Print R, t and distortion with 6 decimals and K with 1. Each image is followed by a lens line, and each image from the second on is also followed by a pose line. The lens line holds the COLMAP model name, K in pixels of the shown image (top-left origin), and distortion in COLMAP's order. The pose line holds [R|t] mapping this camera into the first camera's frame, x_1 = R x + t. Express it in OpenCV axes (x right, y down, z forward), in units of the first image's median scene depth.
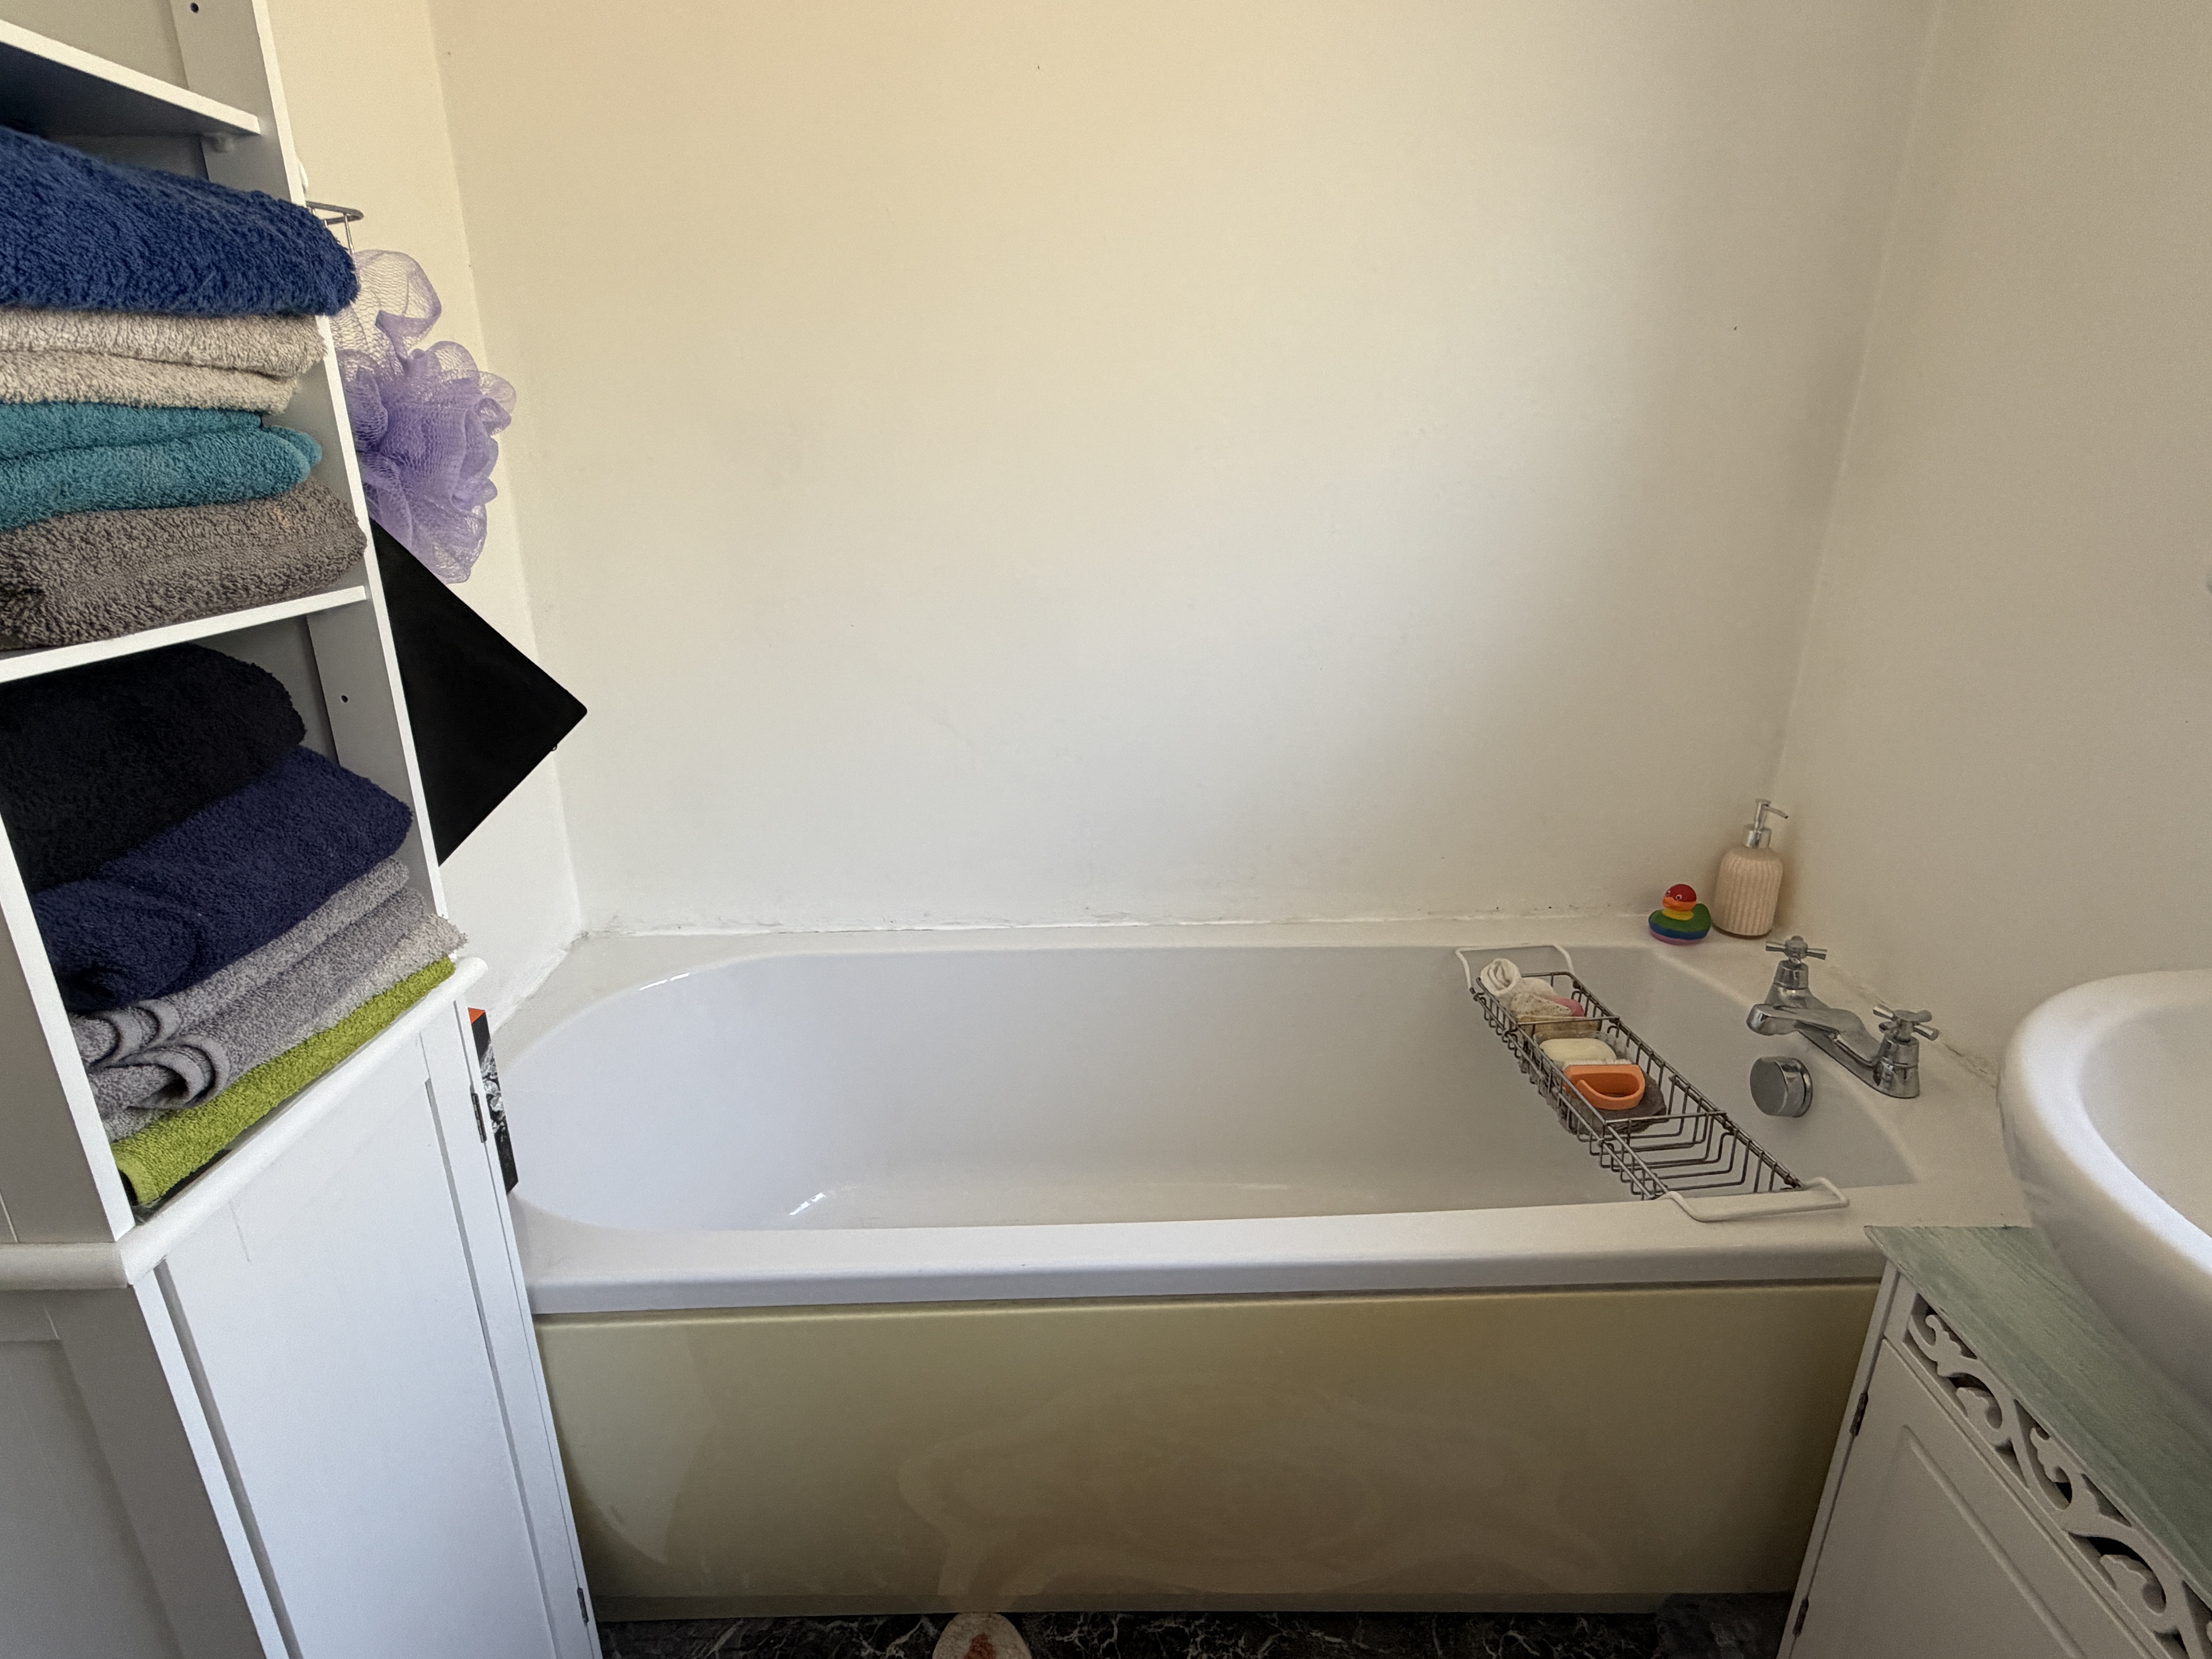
lens RADIAL K [[1125.1, 0, 1095.5], [0, 1125.1, 833.5], [0, 0, 1]] dist [-0.001150, 0.000829]
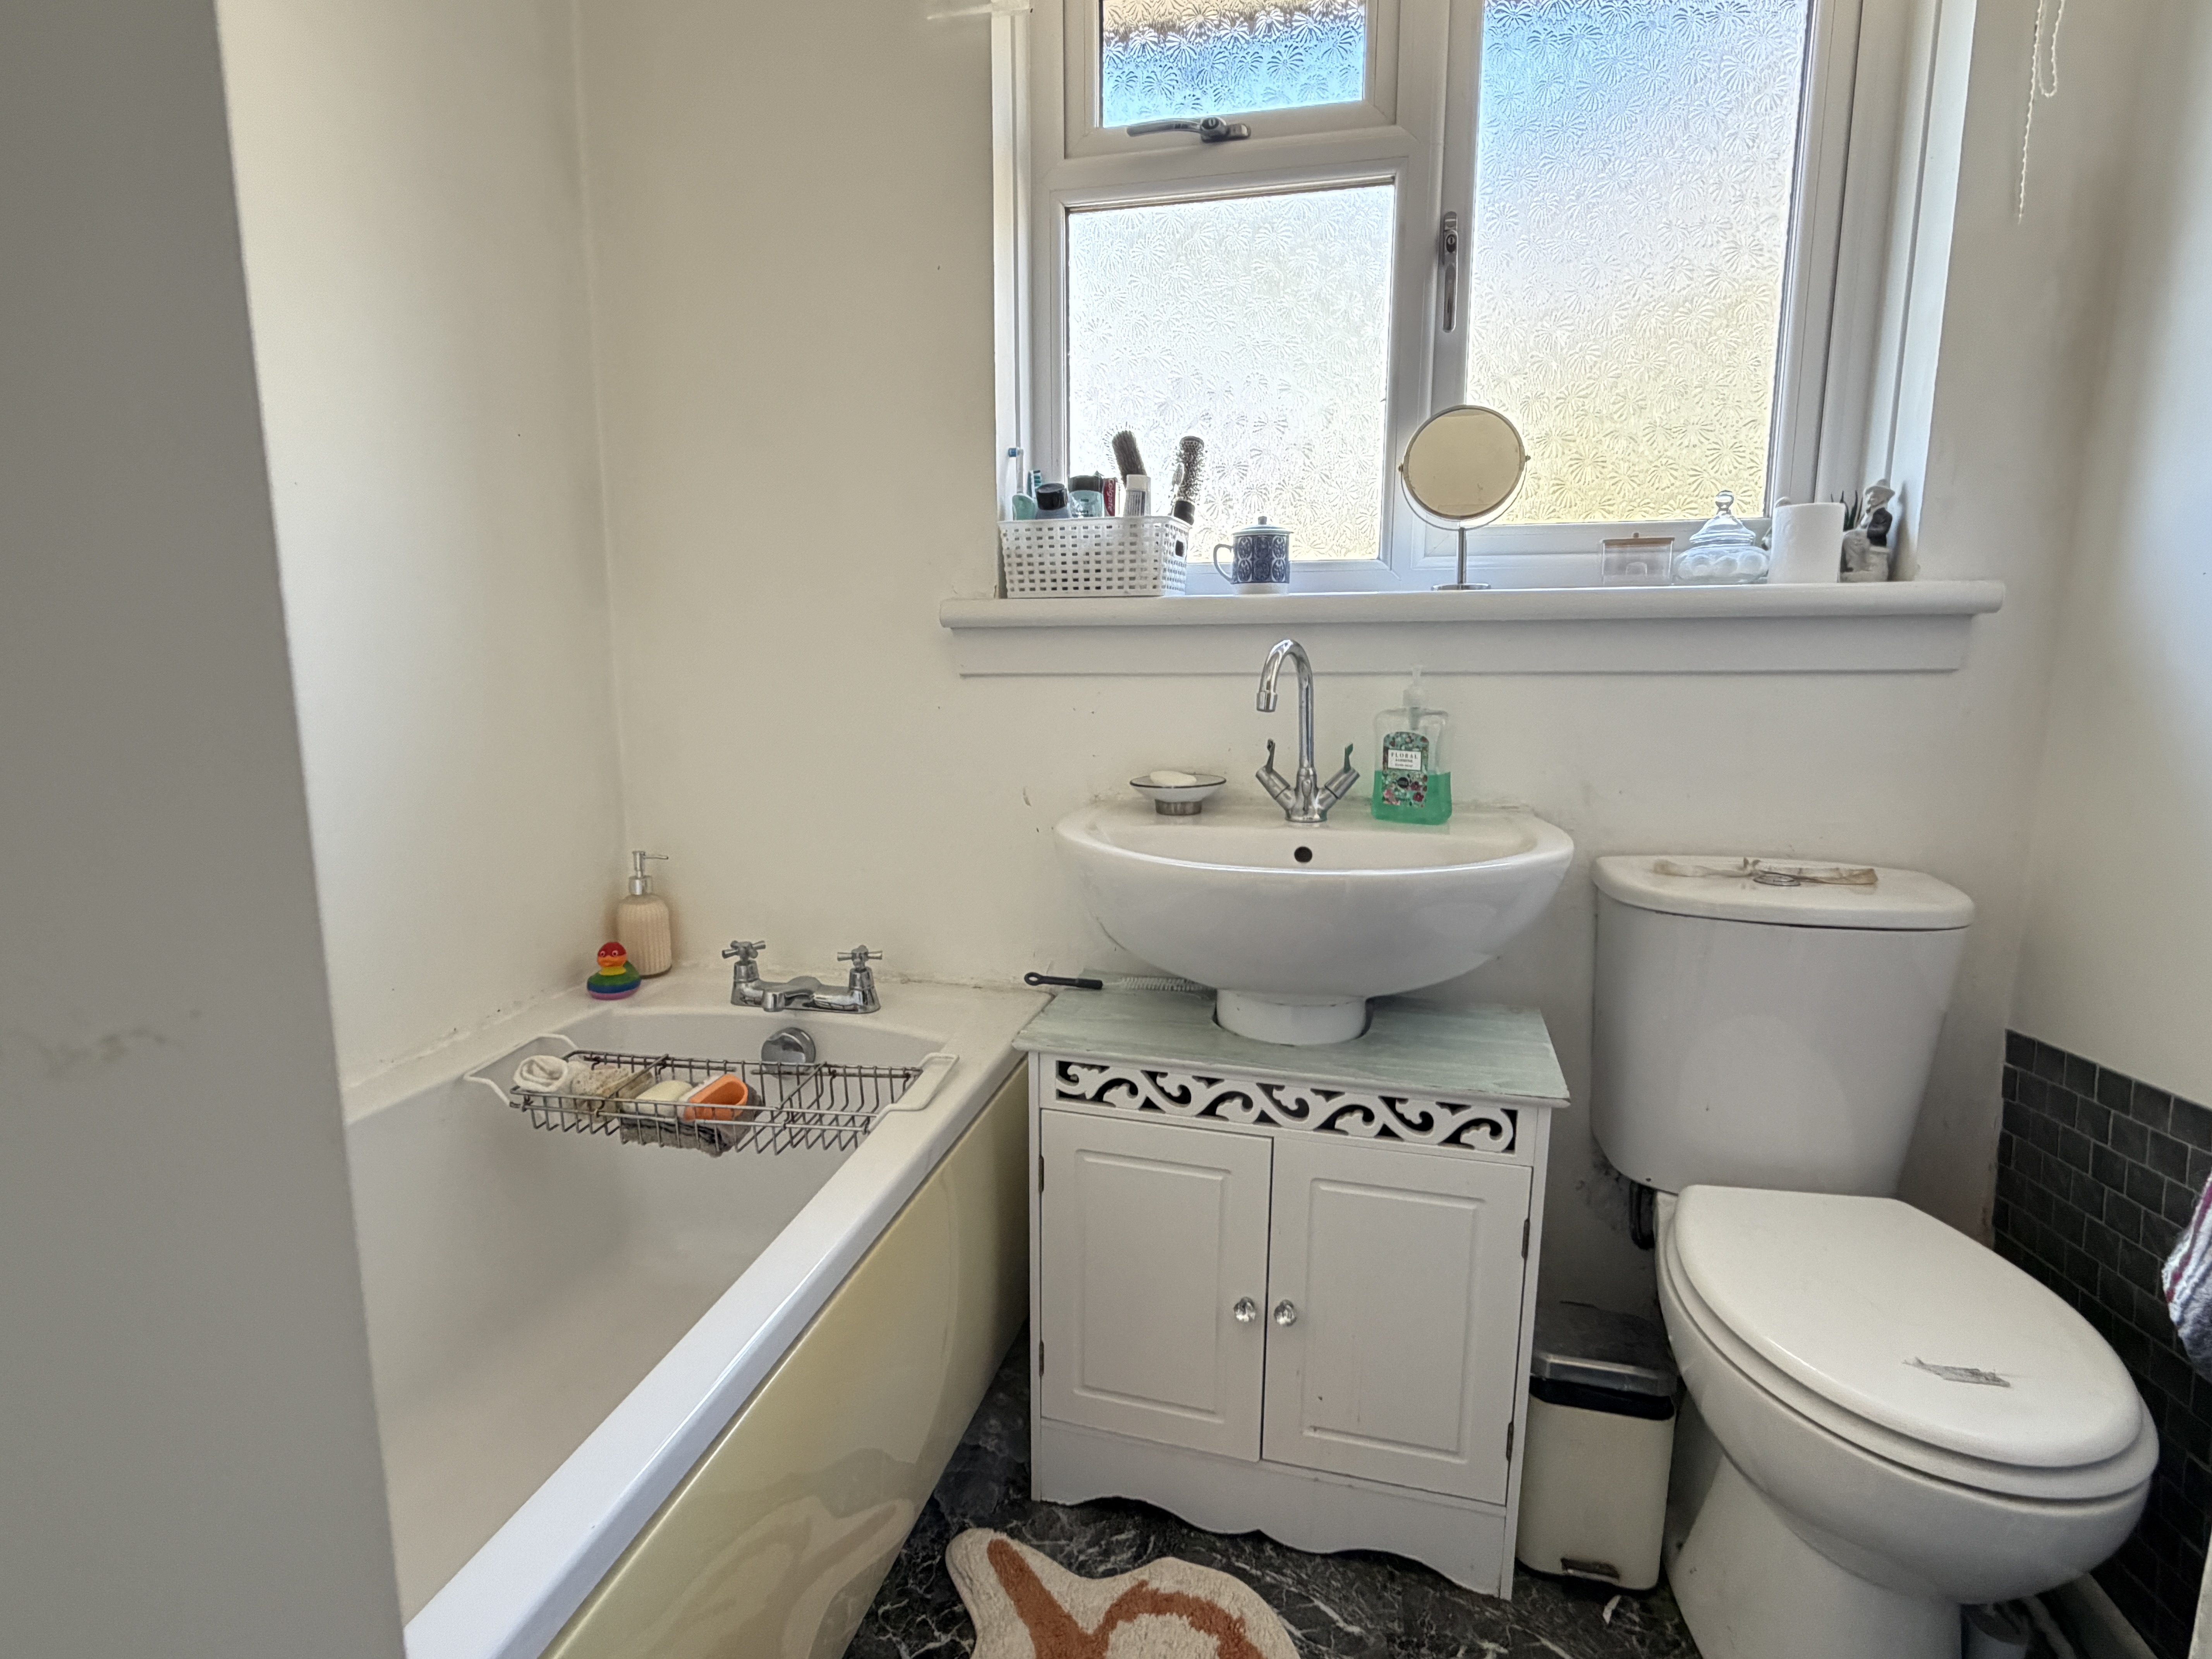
lens RADIAL K [[1125.1, 0, 1095.5], [0, 1125.1, 833.5], [0, 0, 1]] dist [-0.001150, 0.000829]
pose [[0.244893, -0.151704, 0.957608, -0.385313], [0.318438, 0.945477, 0.068347, 0.023003], [-0.915764, 0.288201, 0.279849, 0.269999]]
